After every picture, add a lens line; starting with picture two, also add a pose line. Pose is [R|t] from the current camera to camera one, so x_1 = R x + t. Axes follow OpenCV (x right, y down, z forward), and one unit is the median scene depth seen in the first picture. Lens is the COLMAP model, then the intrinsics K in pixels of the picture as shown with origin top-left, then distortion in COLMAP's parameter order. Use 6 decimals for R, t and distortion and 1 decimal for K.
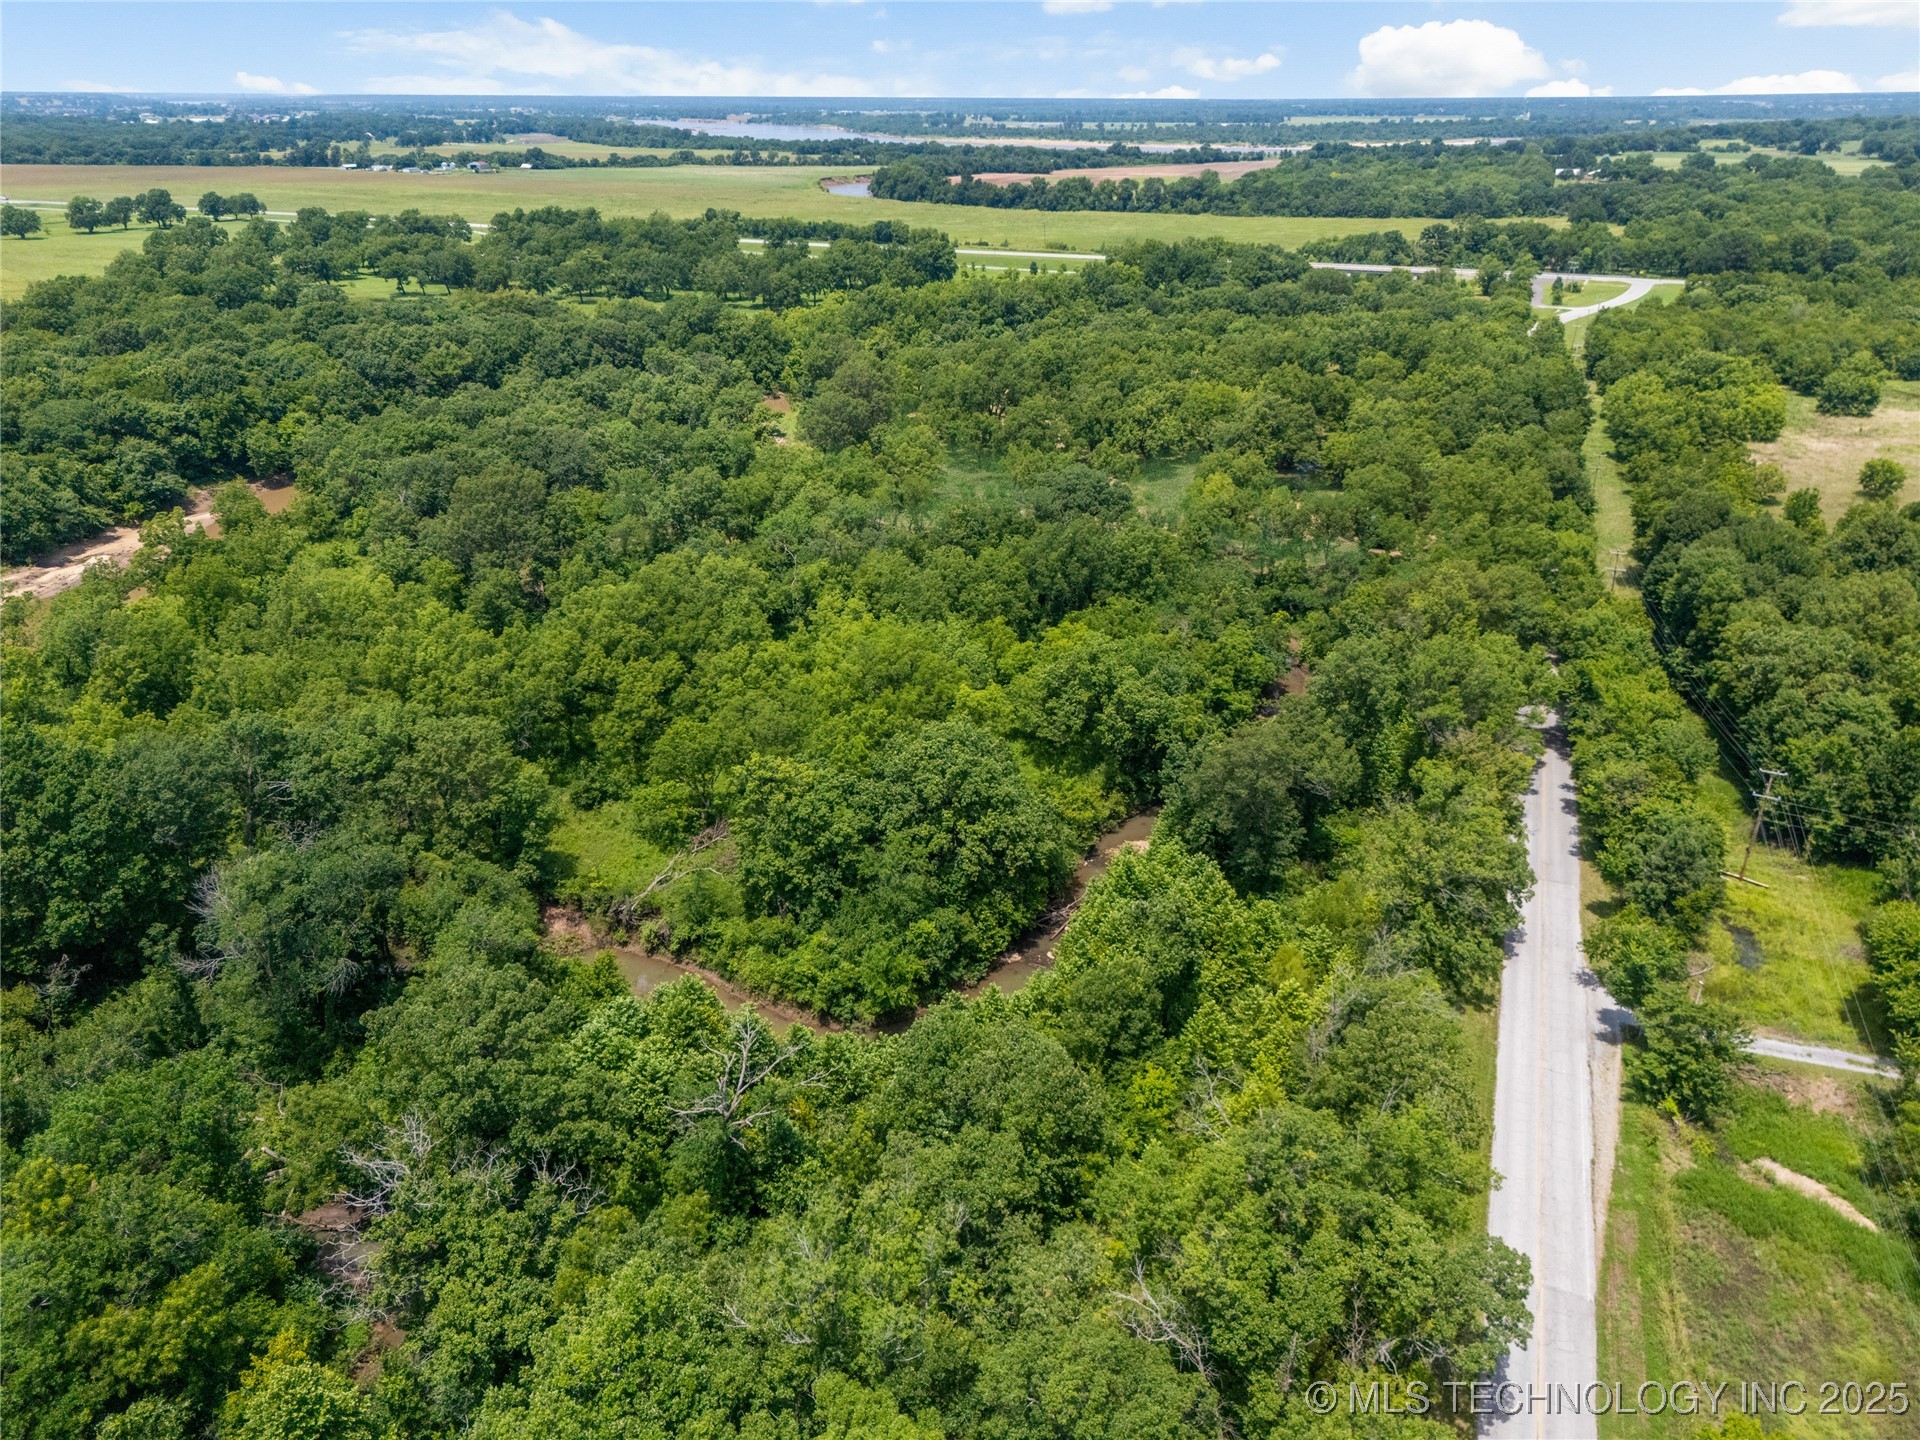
lens RADIAL K [[1442.9, 0, 960.0], [0, 1442.9, 720.0], [0, 0, 1]] dist [0.072602, -0.078824]
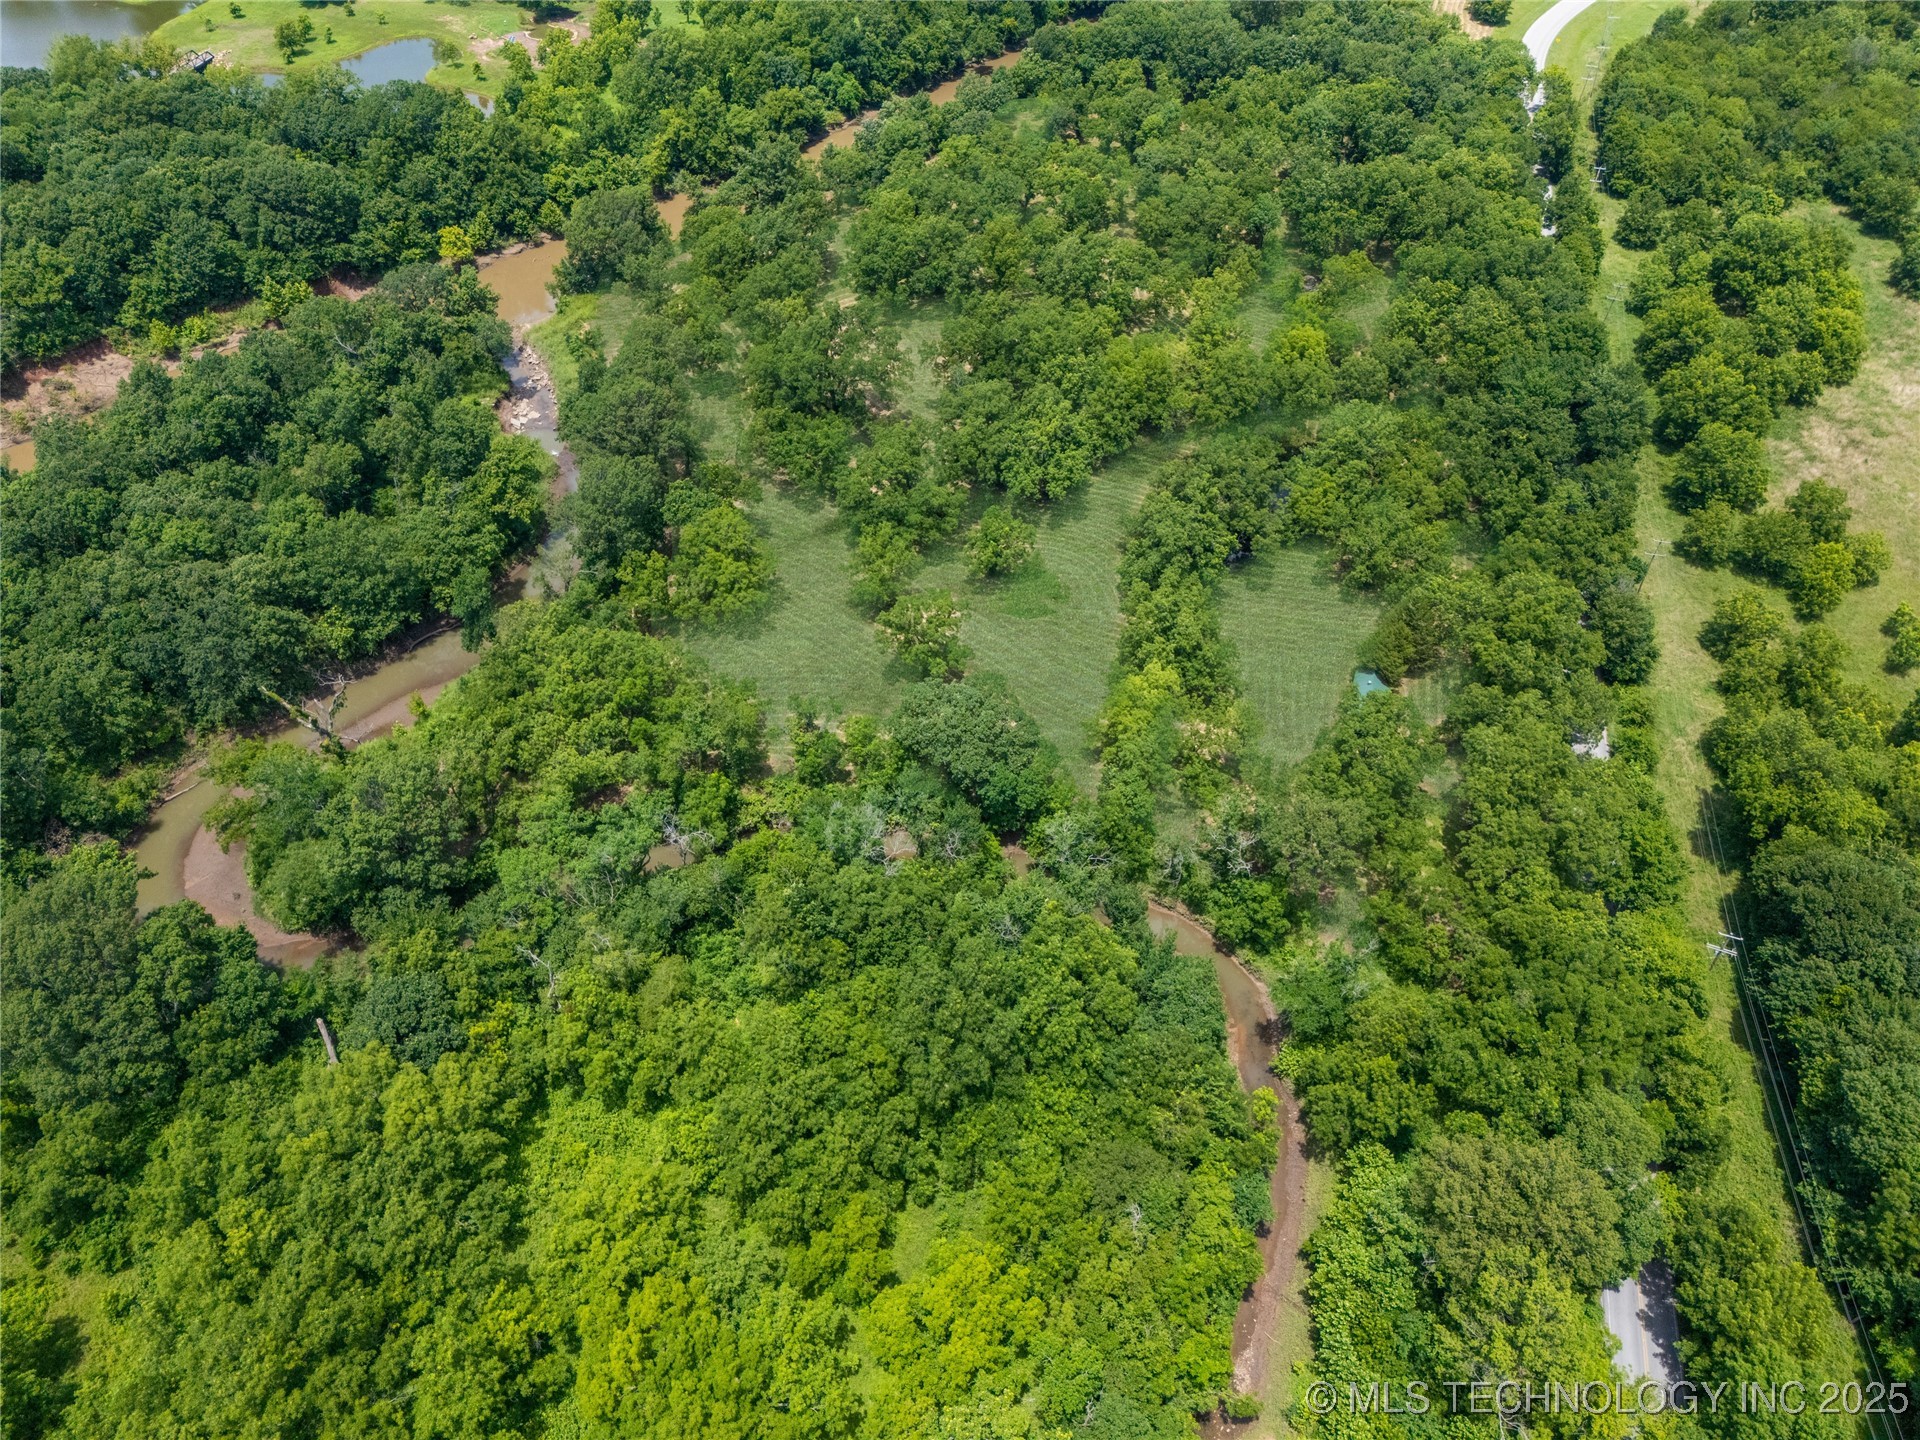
lens RADIAL K [[1425.8, 0, 960.0], [0, 1425.8, 720.0], [0, 0, 1]] dist [0.030533, -0.005121]
pose [[0.995306, -0.061715, 0.074548, 0.050965], [0.032323, 0.938042, 0.345012, -0.672973], [-0.091222, -0.340983, 0.935633, 0.607033]]
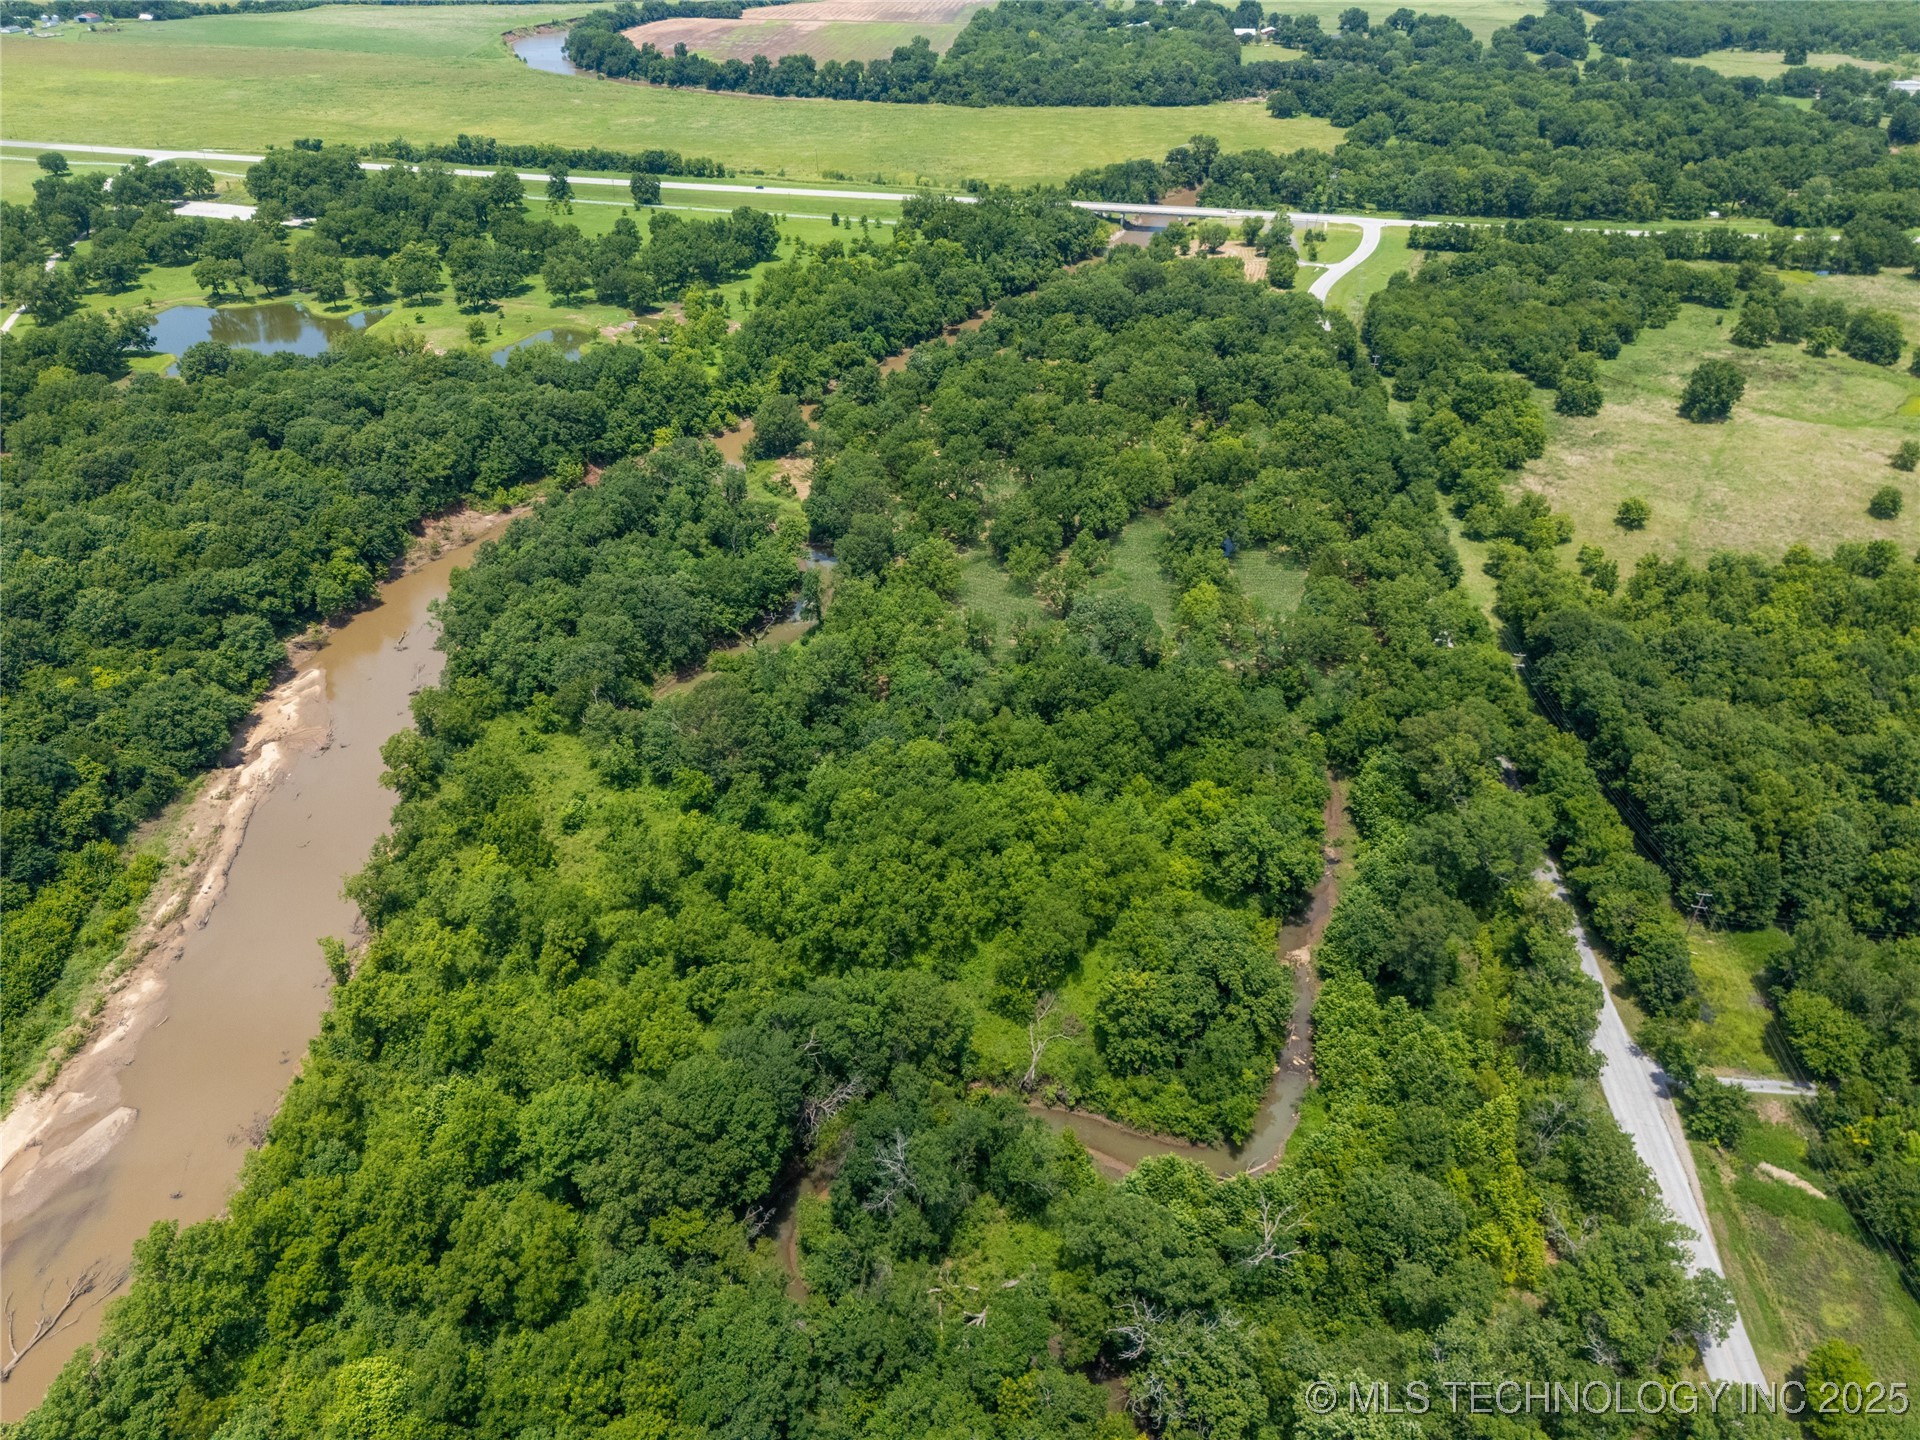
lens RADIAL K [[1442.9, 0, 960.0], [0, 1442.9, 720.0], [0, 0, 1]] dist [0.072602, -0.078824]
pose [[0.968488, -0.127059, 0.214211, -0.570401], [0.093953, 0.982921, 0.158238, -0.476069], [-0.230658, -0.133126, 0.963885, -0.373893]]
